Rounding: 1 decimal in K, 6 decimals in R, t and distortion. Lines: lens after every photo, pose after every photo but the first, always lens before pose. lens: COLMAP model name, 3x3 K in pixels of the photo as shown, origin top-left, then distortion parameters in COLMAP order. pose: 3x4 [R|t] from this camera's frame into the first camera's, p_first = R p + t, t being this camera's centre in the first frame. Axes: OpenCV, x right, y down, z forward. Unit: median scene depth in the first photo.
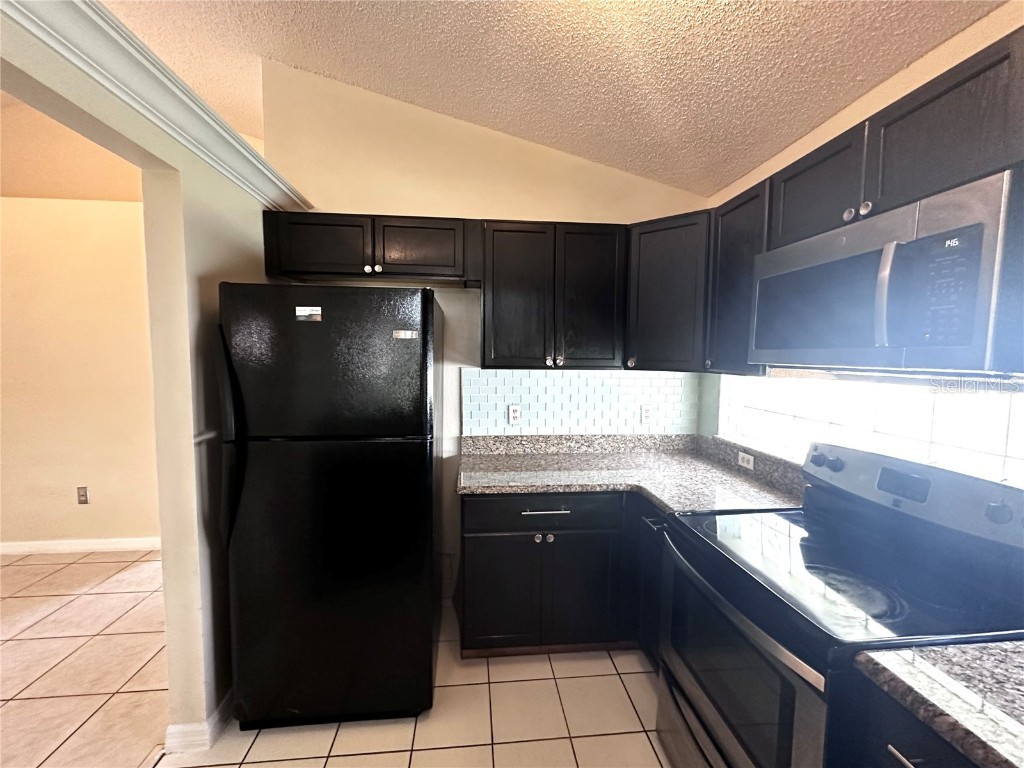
lens RADIAL K [[415.2, 0, 501.9], [0, 415.2, 385.8], [0, 0, 1]] dist [-0.004180, 0.001296]
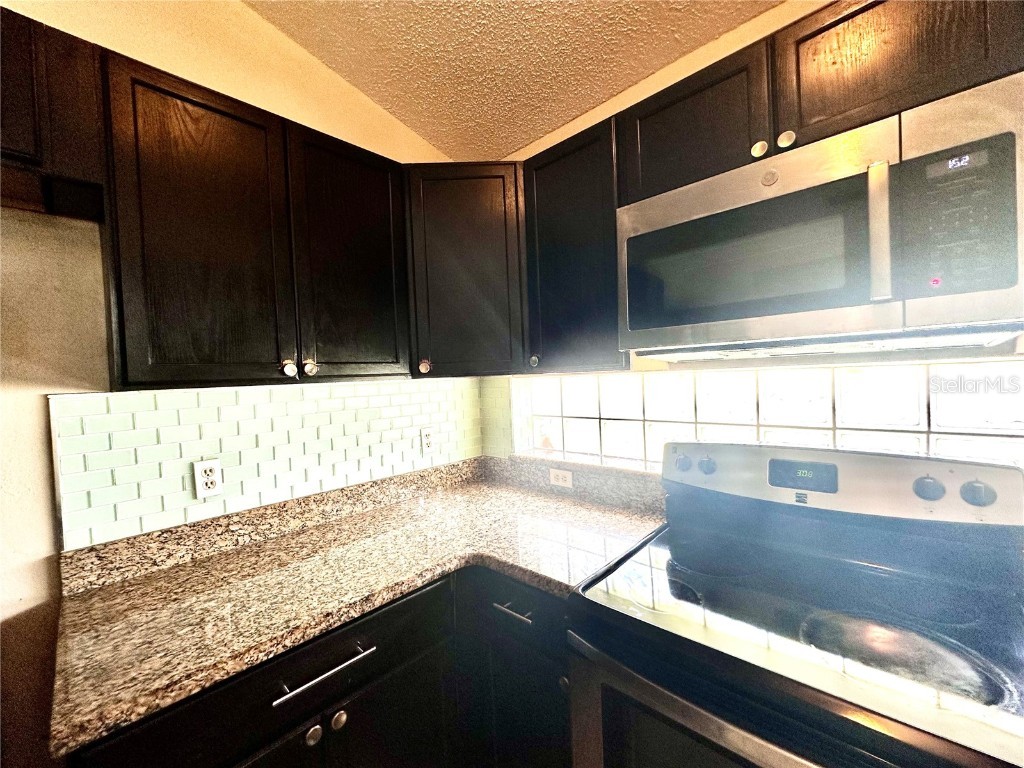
lens RADIAL K [[415.2, 0, 511.3], [0, 415.2, 383.1], [0, 0, 1]] dist [-0.004180, 0.001296]
pose [[0.736449, -0.051734, 0.674512, -0.040270], [0.098051, 0.994706, -0.030761, 0.005644], [-0.669350, 0.088791, 0.737623, 0.433073]]
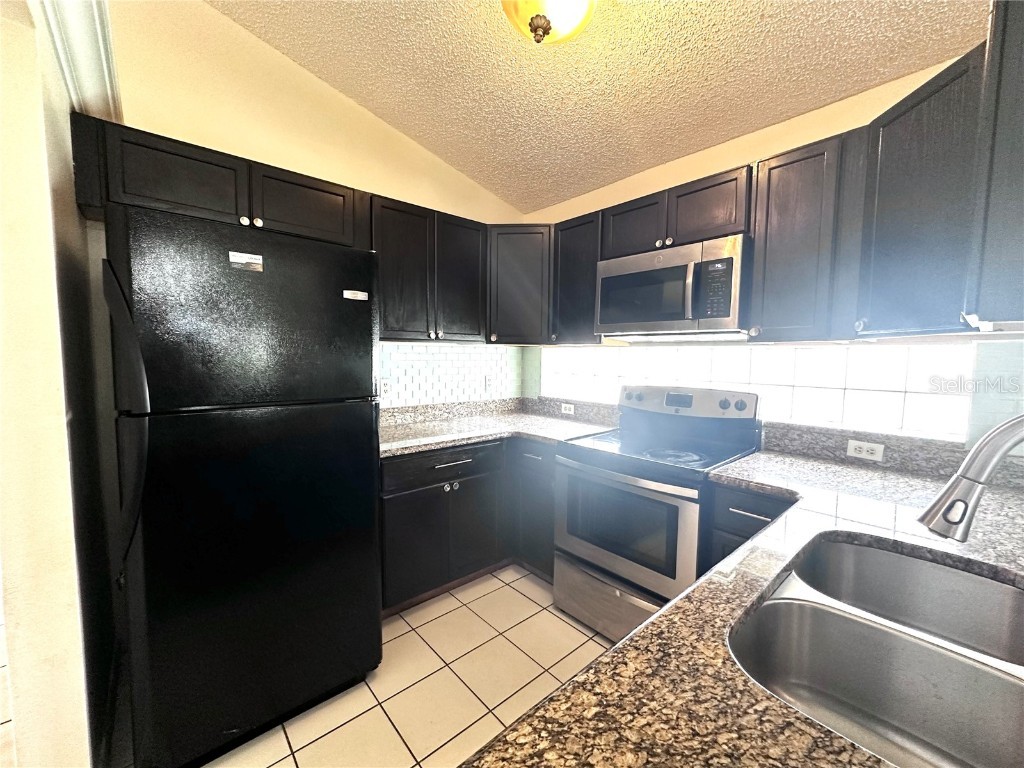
lens RADIAL K [[415.2, 0, 503.4], [0, 415.2, 388.3], [0, 0, 1]] dist [-0.004180, 0.001296]
pose [[0.810607, -0.046207, 0.583764, -0.405900], [0.038404, 0.998931, 0.025743, 0.066194], [-0.584330, 0.001552, 0.811515, -0.013216]]
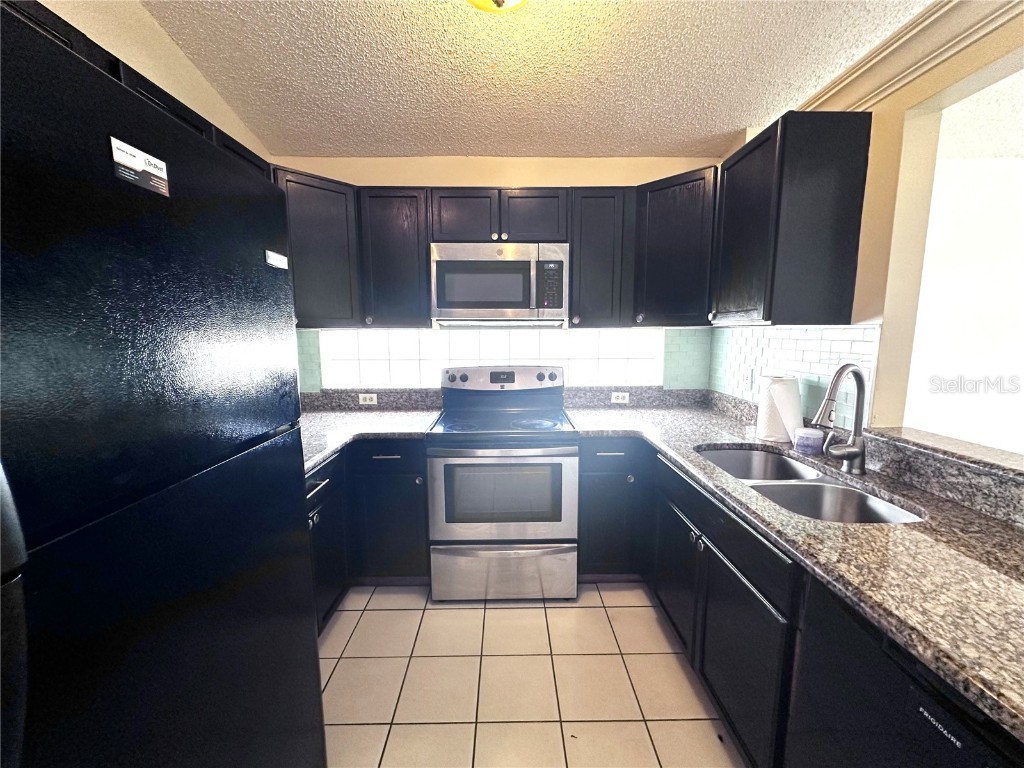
lens RADIAL K [[415.2, 0, 517.8], [0, 415.2, 390.4], [0, 0, 1]] dist [-0.004180, 0.001296]
pose [[0.060217, -0.150188, 0.986822, -0.631340], [0.077235, 0.986353, 0.145404, 0.004912], [-0.995193, 0.067462, 0.070995, 0.454134]]
